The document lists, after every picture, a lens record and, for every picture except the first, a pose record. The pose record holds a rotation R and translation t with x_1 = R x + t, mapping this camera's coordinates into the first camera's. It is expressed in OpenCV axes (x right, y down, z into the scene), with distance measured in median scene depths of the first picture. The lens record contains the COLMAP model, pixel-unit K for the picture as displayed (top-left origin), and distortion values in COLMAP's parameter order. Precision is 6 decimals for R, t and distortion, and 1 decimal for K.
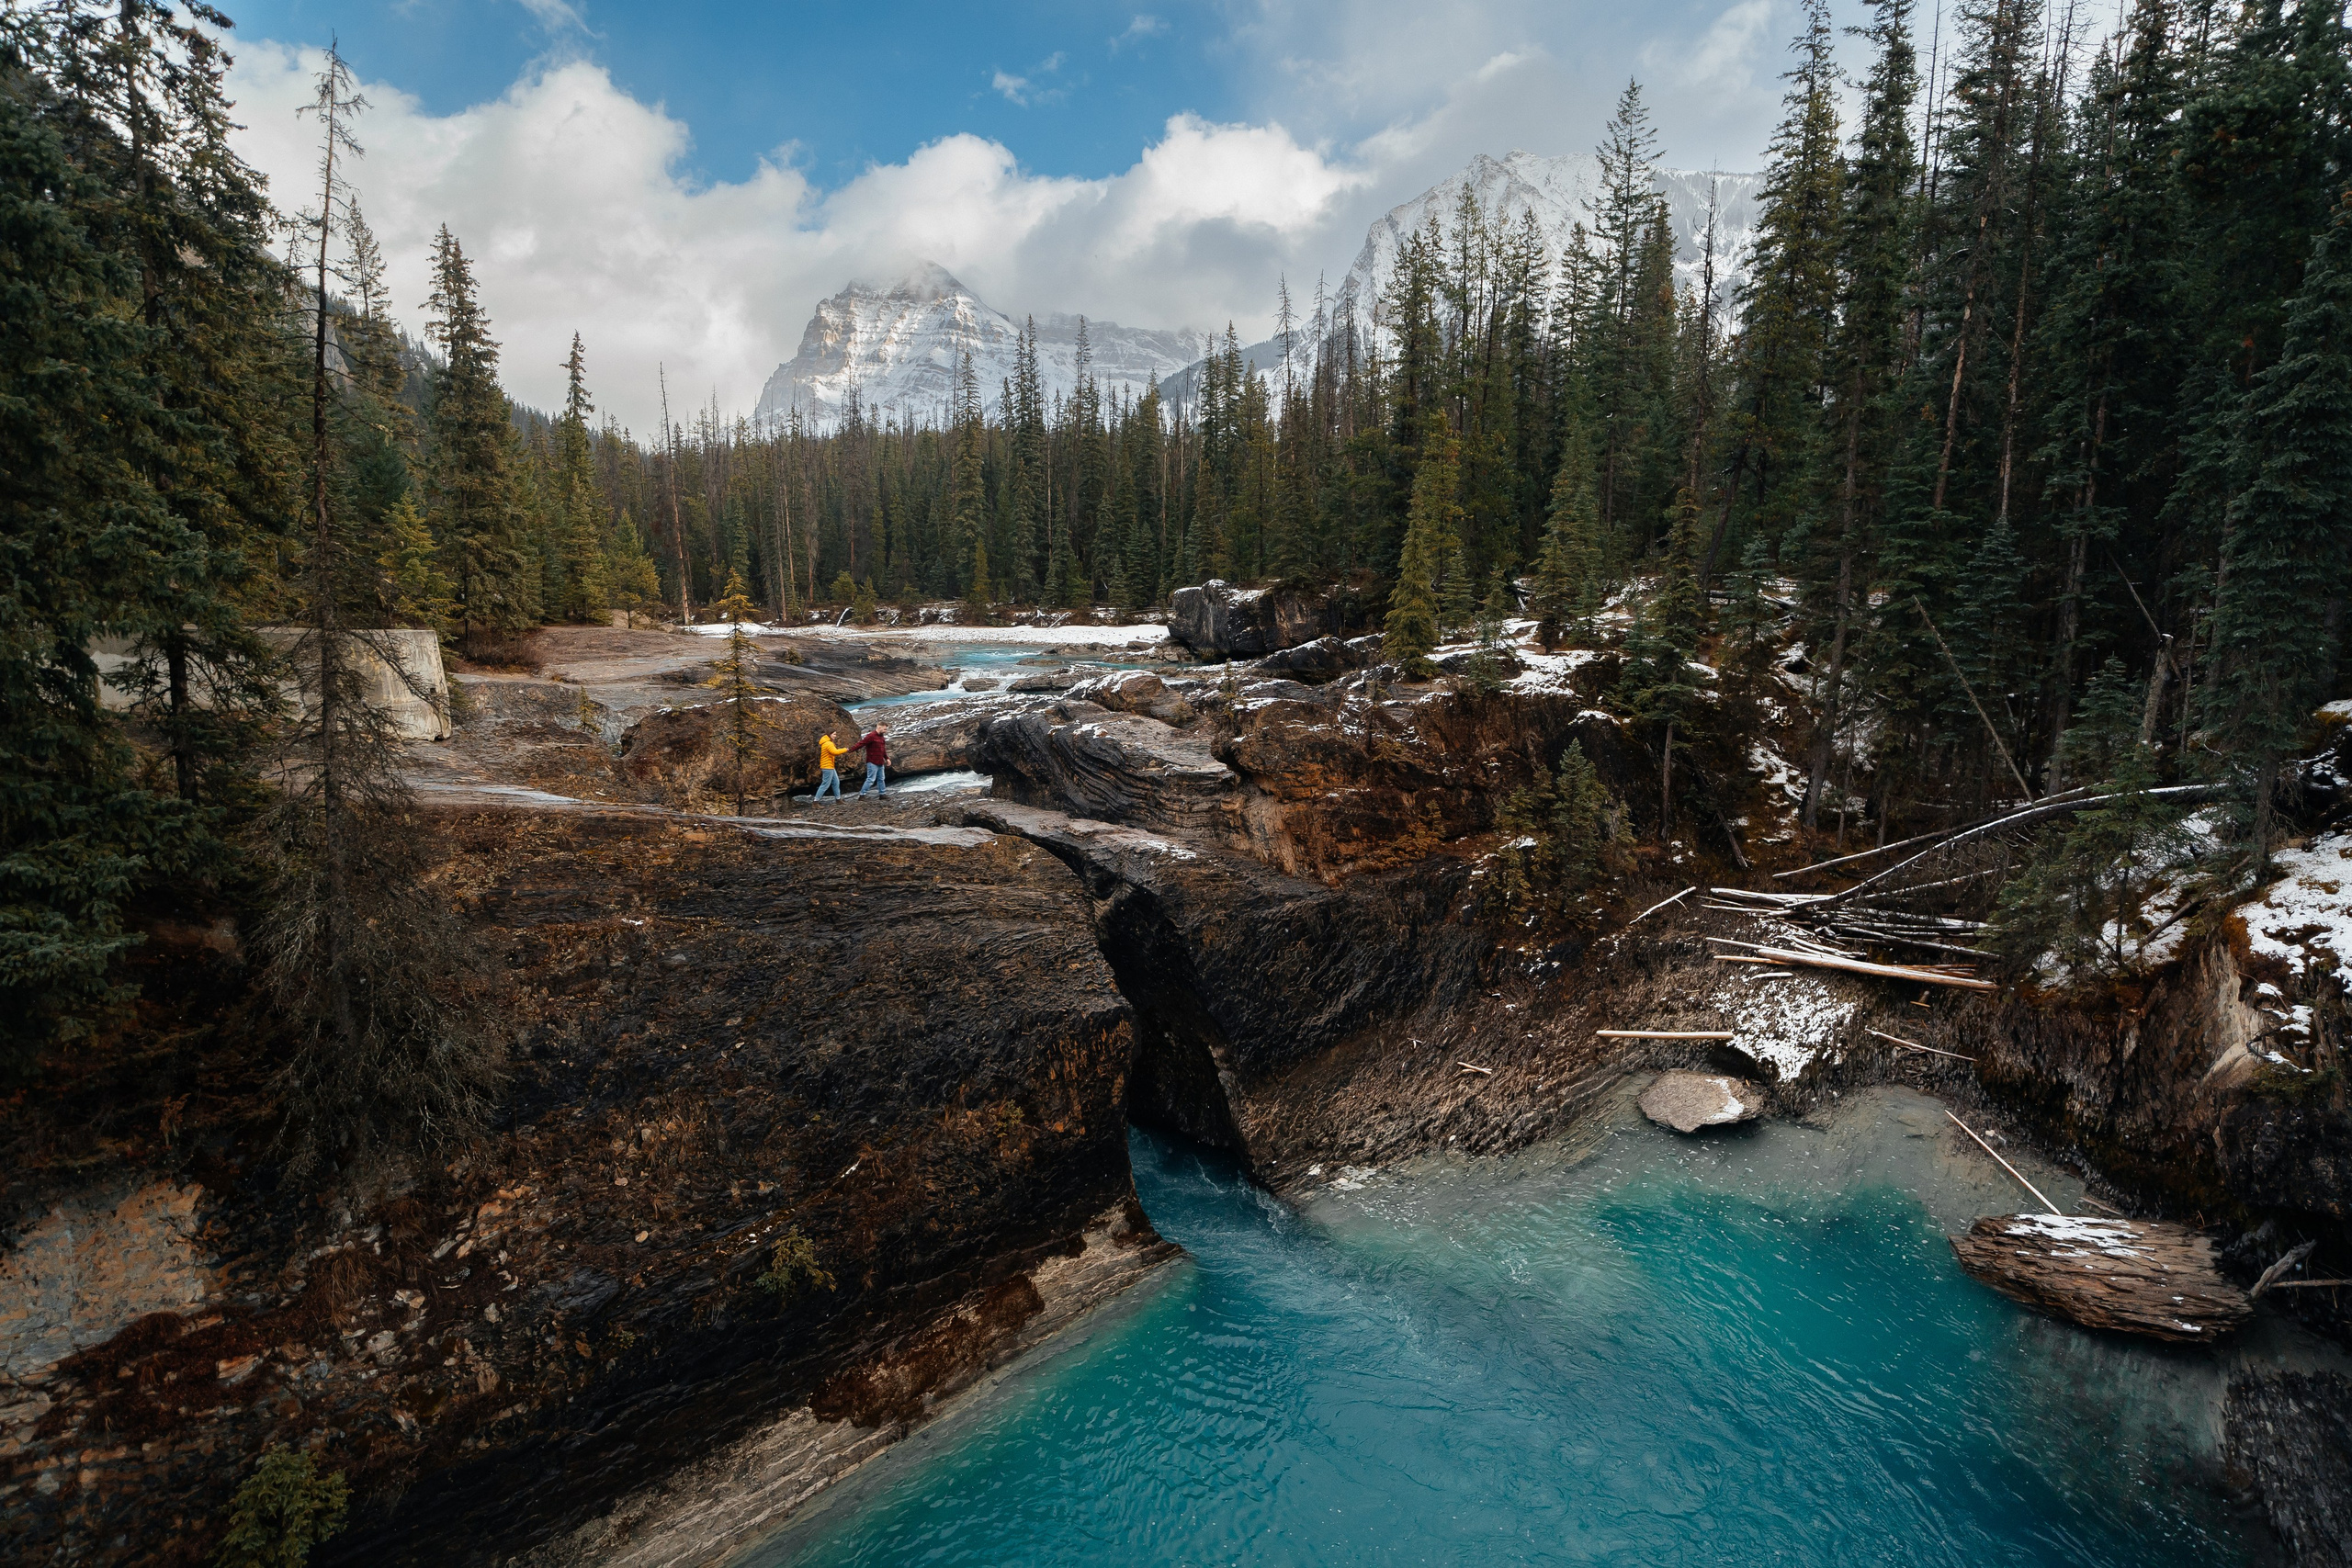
lens RADIAL K [[1126.0, 0, 1174.6], [0, 1126.0, 775.1], [0, 0, 1]] dist [0.002399, -0.004826]
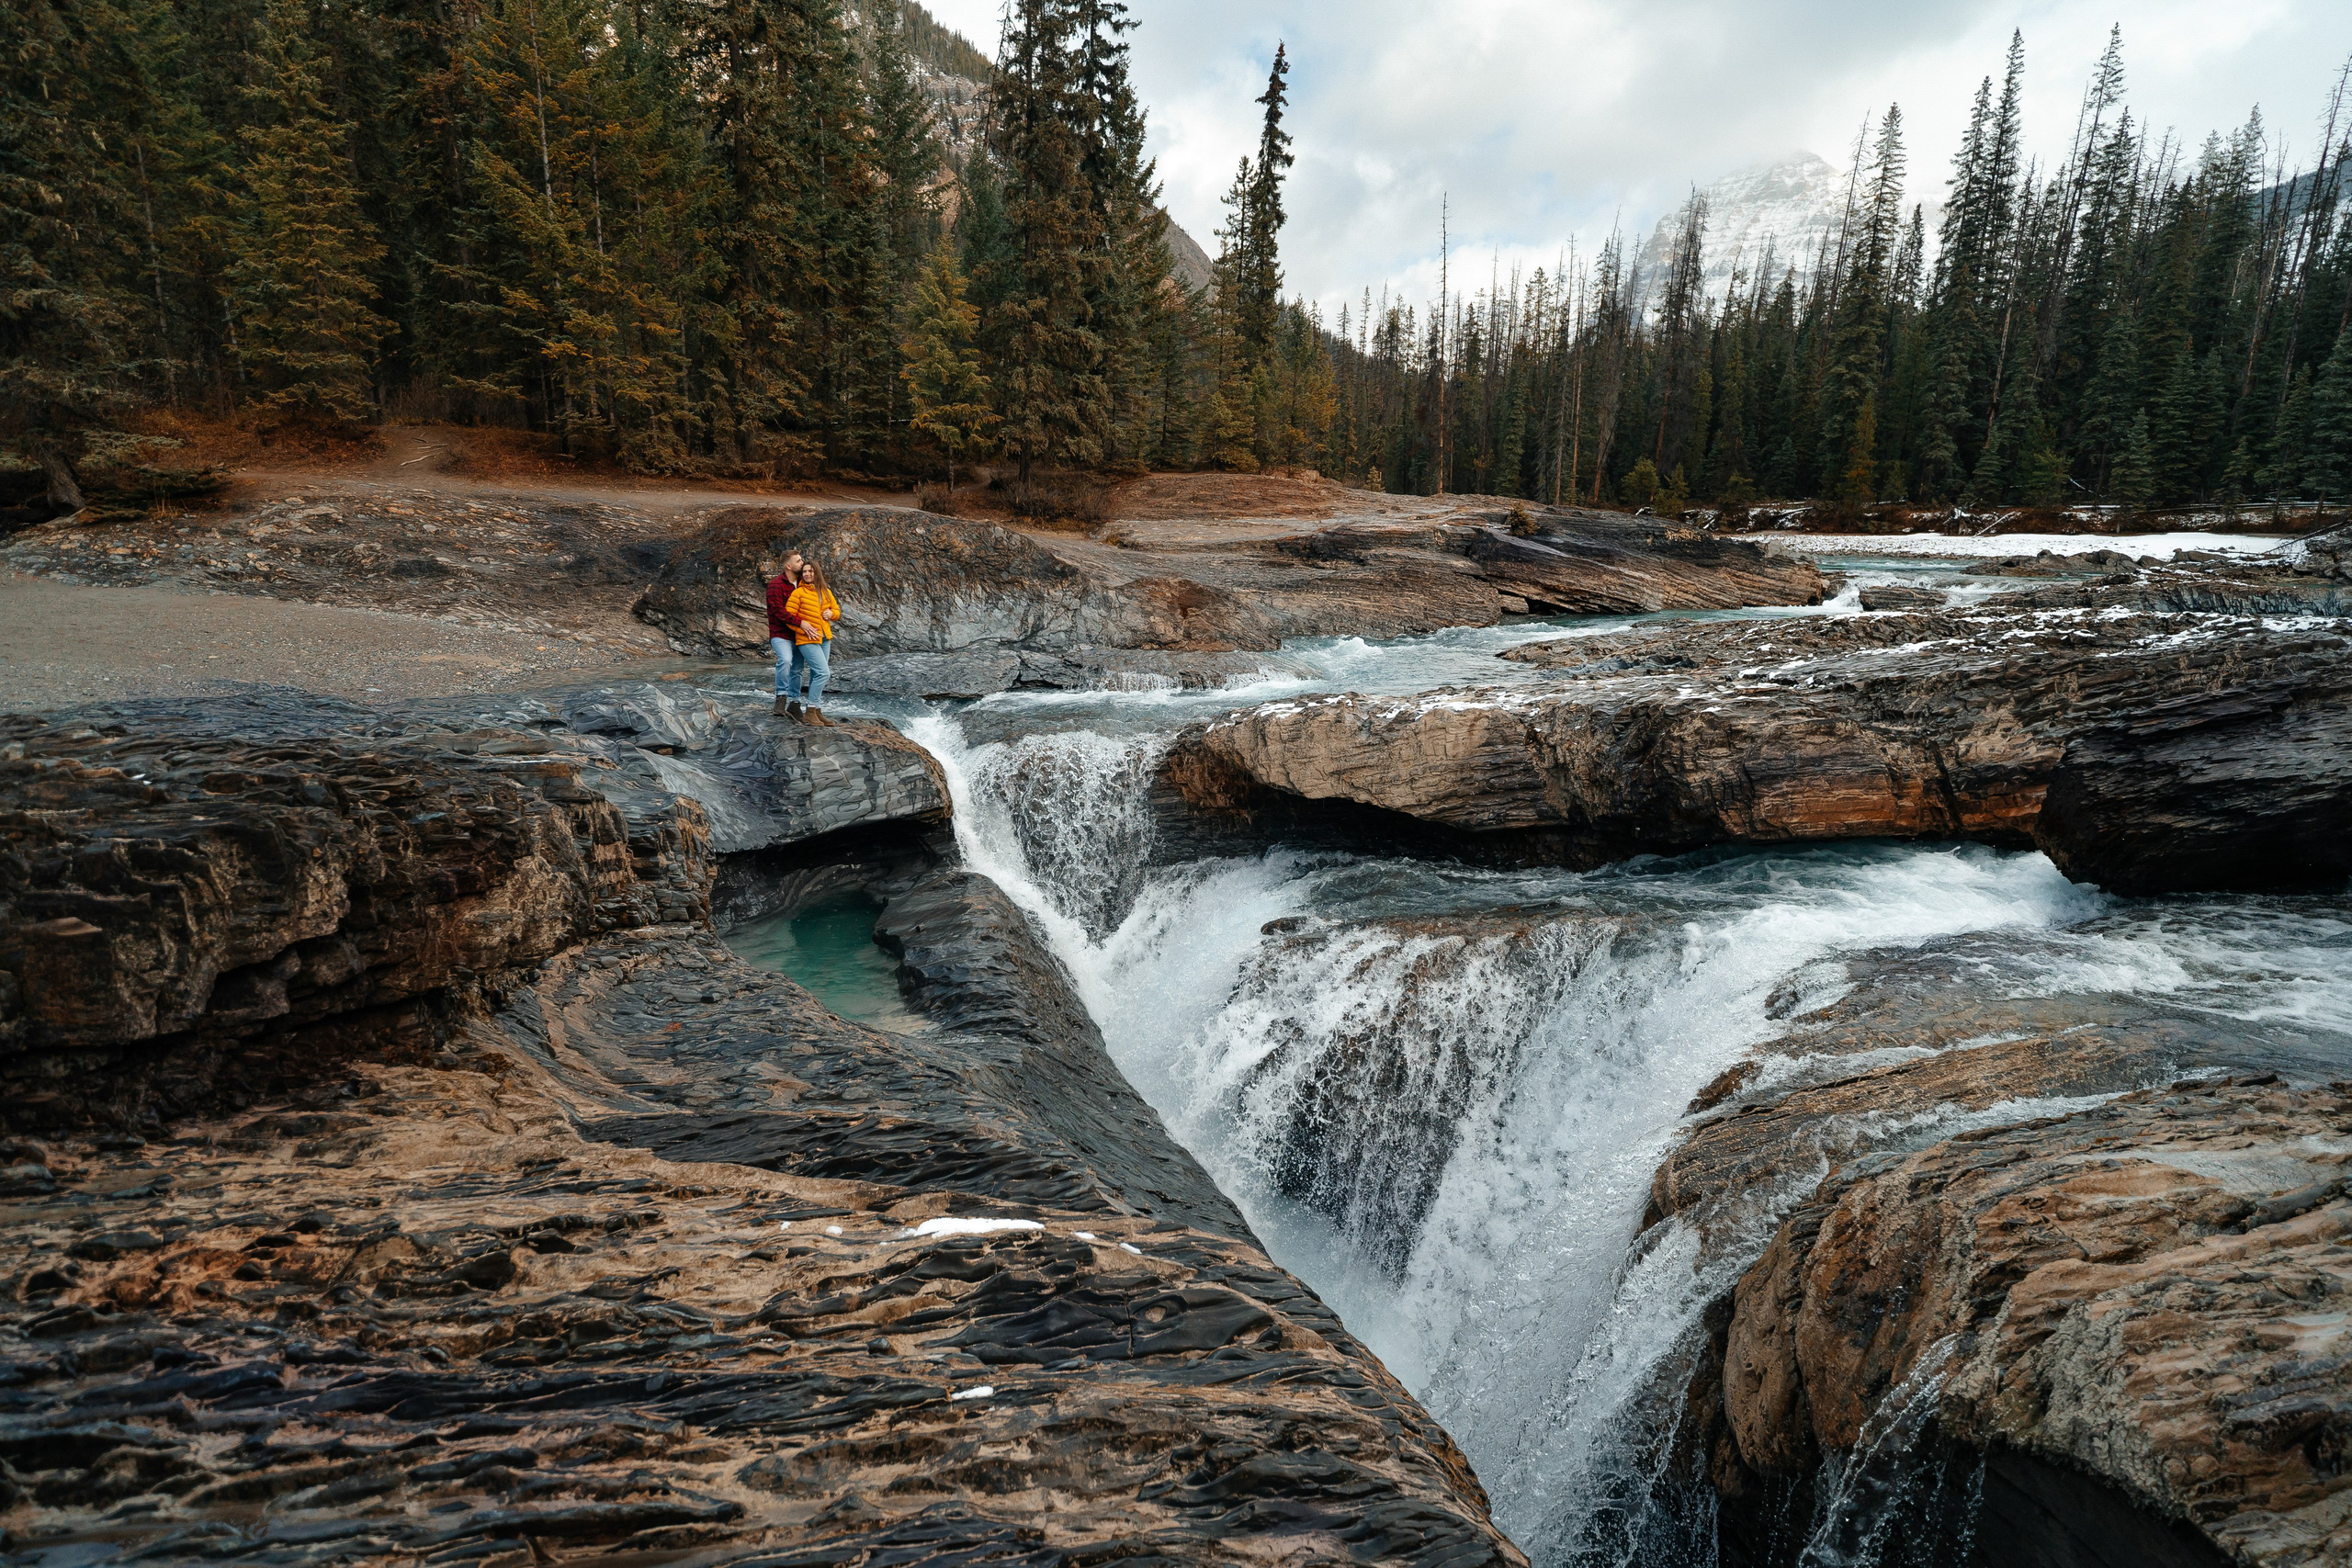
lens RADIAL K [[1065.8, 0, 1178.6], [0, 1065.8, 769.7], [0, 0, 1]] dist [-0.003589, -0.000306]
pose [[0.774221, 0.143382, -0.616461, -0.071119], [-0.108877, 0.989654, 0.093442, -0.009747], [0.623481, -0.005227, 0.781821, 0.263790]]
